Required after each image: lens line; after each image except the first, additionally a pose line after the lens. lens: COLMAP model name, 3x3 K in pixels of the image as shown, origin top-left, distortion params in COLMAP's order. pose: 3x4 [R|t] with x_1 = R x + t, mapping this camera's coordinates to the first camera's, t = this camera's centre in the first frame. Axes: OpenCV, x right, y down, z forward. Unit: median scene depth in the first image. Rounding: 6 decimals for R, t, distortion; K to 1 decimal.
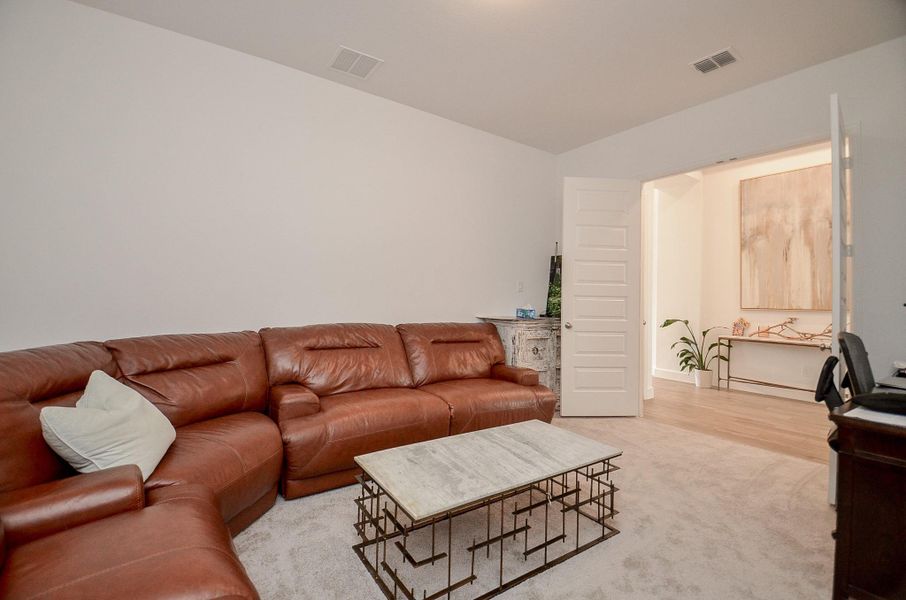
lens RADIAL K [[401.6, 0, 452.8], [0, 401.6, 299.1], [0, 0, 1]] dist [-0.001994, -0.000230]
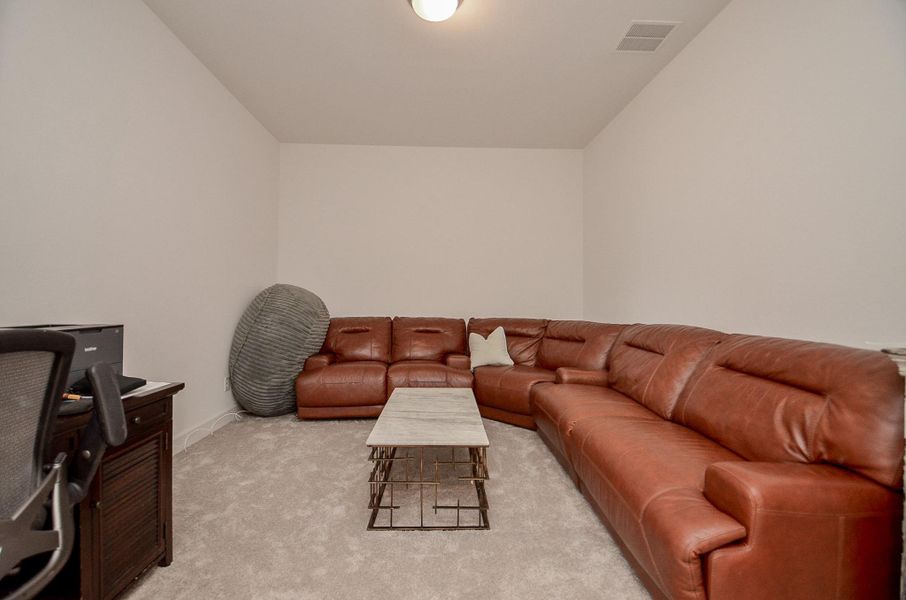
lens RADIAL K [[401.6, 0, 452.6], [0, 401.6, 299.1], [0, 0, 1]] dist [-0.001994, -0.000230]
pose [[-0.538822, -0.006453, -0.842395, 1.155654], [-0.004229, 0.999979, -0.004955, 0.021295], [0.842409, 0.000893, -0.538837, 1.717091]]
